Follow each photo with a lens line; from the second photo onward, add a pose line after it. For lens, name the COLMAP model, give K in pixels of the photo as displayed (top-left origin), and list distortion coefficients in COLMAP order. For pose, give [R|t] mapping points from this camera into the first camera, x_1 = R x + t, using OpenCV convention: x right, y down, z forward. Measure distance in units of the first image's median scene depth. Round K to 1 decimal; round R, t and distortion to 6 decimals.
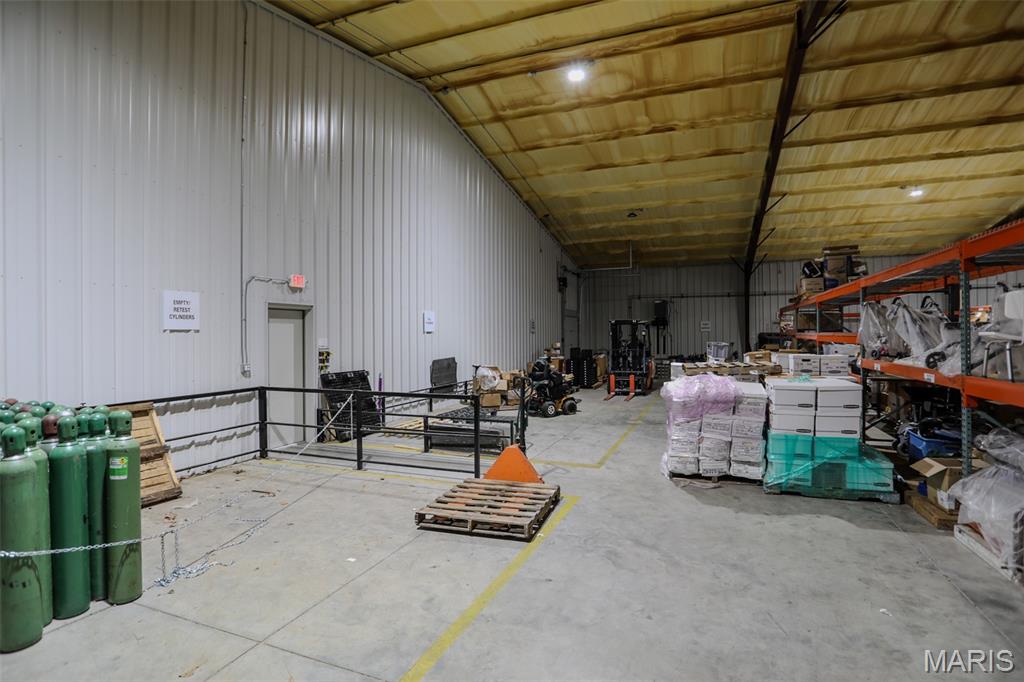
lens RADIAL K [[510.9, 0, 512.0], [0, 510.9, 341.0], [0, 0, 1]] dist [-0.080205, 0.036224]
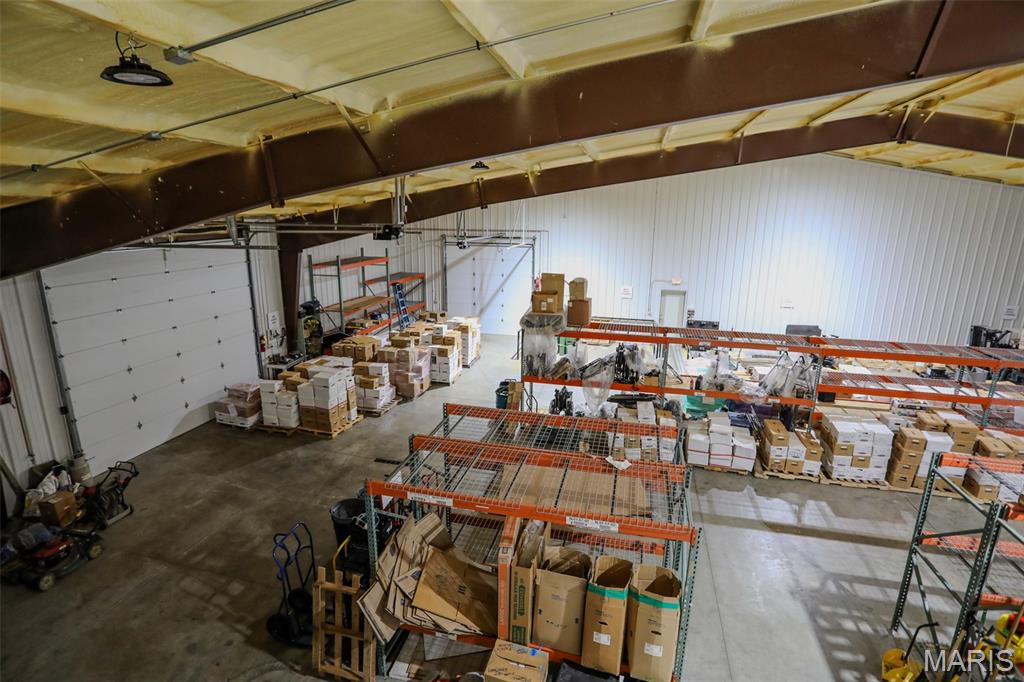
lens RADIAL K [[510.9, 0, 512.0], [0, 510.9, 341.0], [0, 0, 1]] dist [-0.080205, 0.036224]
pose [[0.134467, 0.256280, -0.957204, 2.004902], [-0.023694, 0.966532, 0.255449, -0.471366], [0.990635, -0.011669, 0.136039, -0.146935]]
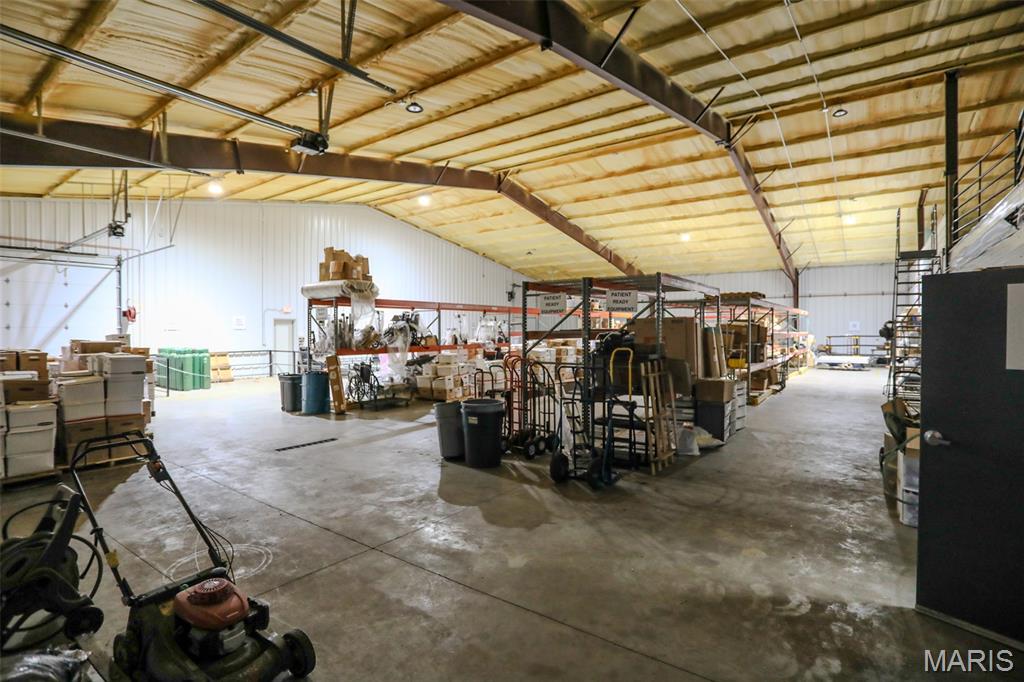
lens RADIAL K [[510.9, 0, 512.0], [0, 510.9, 341.0], [0, 0, 1]] dist [-0.080205, 0.036224]
pose [[0.964954, 0.013834, -0.262054, 1.391784], [-0.010249, 0.999834, 0.015040, -0.010291], [0.262219, -0.011827, 0.964936, -1.200689]]
